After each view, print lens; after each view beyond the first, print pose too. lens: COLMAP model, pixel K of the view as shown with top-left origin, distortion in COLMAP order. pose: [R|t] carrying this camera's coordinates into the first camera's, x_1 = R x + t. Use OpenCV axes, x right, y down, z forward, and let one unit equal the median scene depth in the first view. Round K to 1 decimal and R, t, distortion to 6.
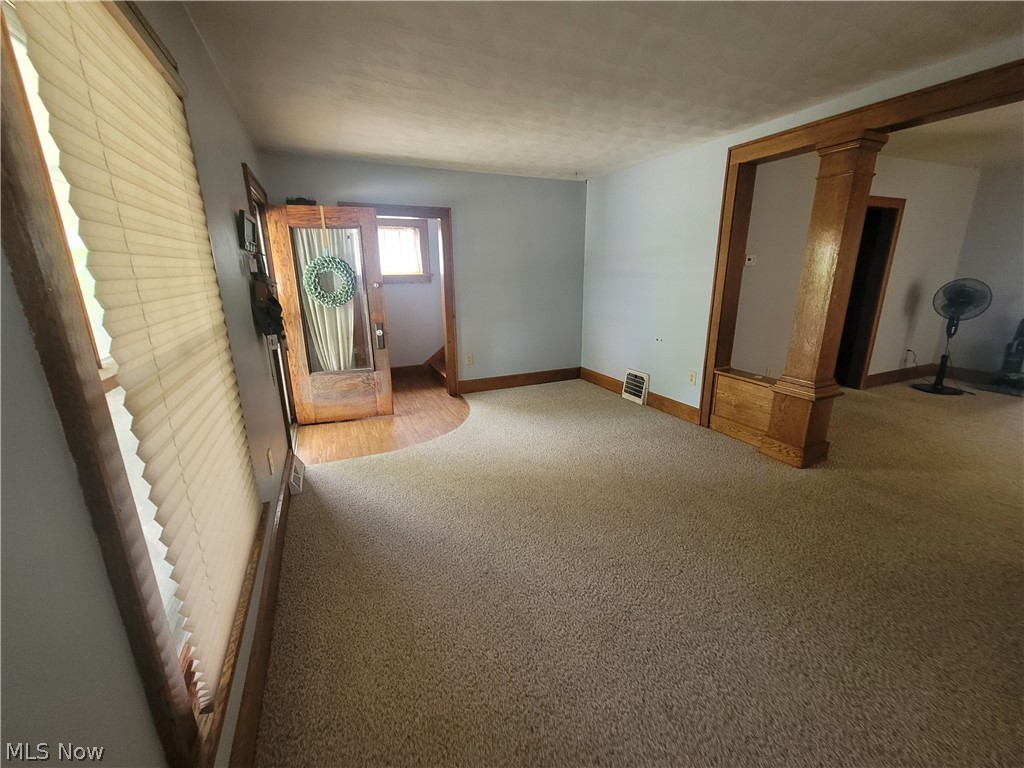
lens RADIAL K [[416.1, 0, 513.9], [0, 416.1, 381.6], [0, 0, 1]] dist [-0.001841, -0.000546]
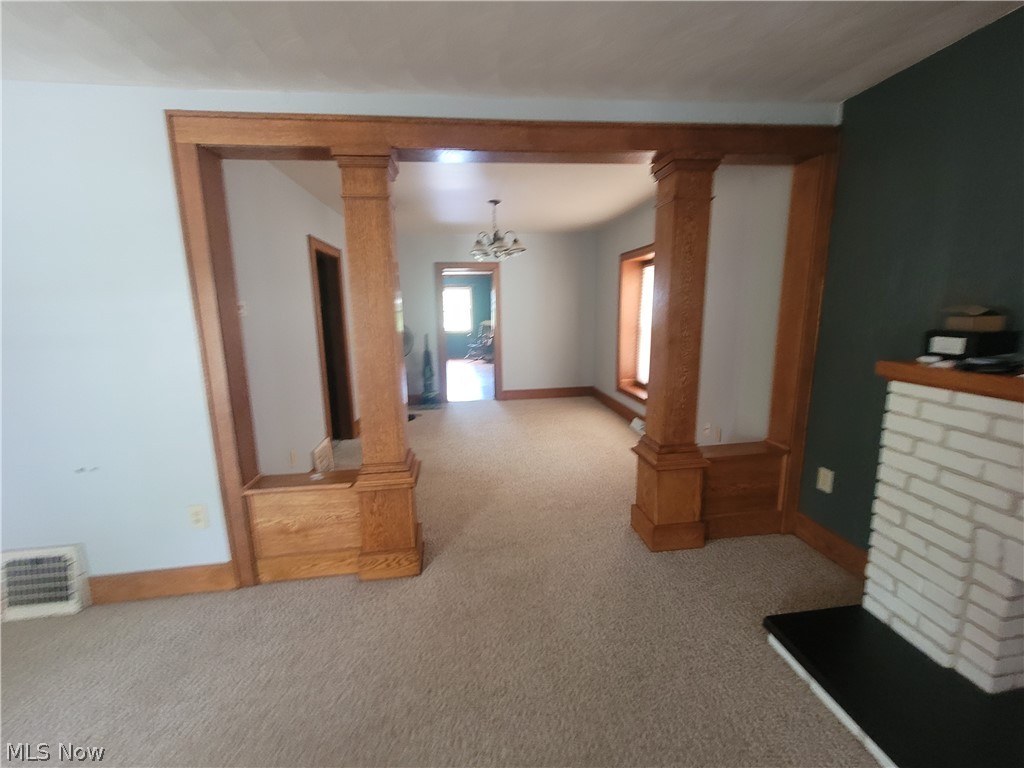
lens RADIAL K [[416.1, 0, 509.2], [0, 416.1, 379.1], [0, 0, 1]] dist [-0.001841, -0.000546]
pose [[0.284021, -0.161845, 0.945060, 0.061027], [0.266905, 0.960038, 0.084196, -0.127567], [-0.920920, 0.228328, 0.315868, 0.434150]]
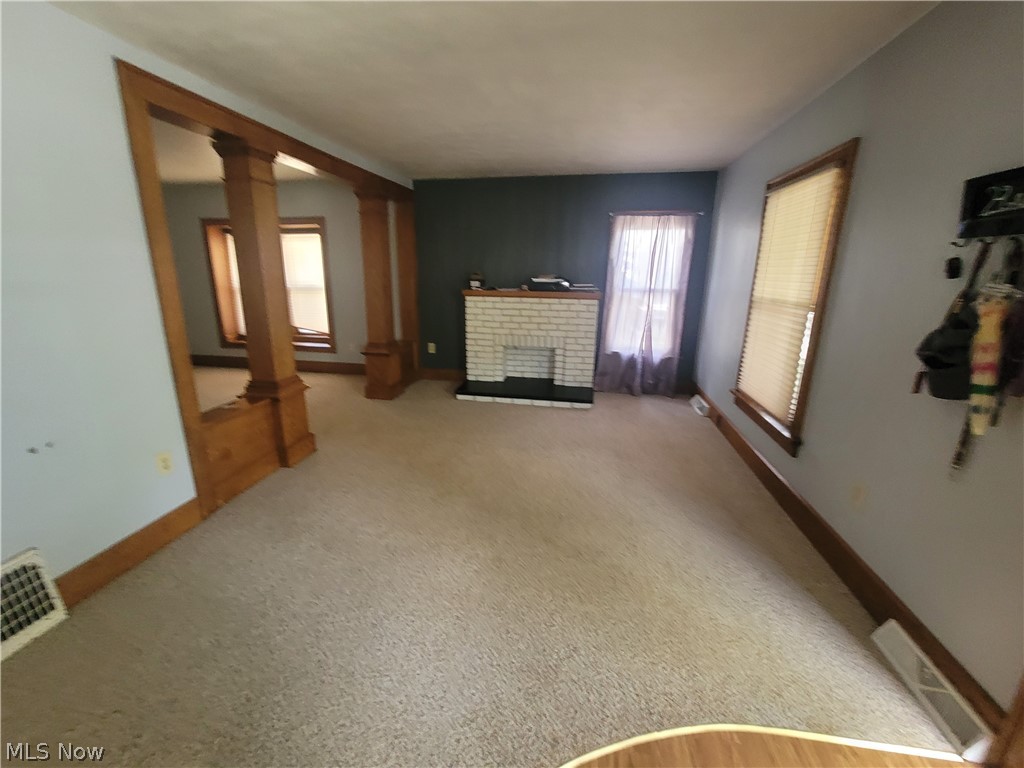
lens RADIAL K [[416.1, 0, 509.6], [0, 416.1, 375.2], [0, 0, 1]] dist [-0.001841, -0.000546]
pose [[-0.827106, -0.134323, 0.545759, -0.263795], [0.144071, 0.887910, 0.436875, -0.311915], [-0.543267, 0.439970, -0.715044, 1.168748]]
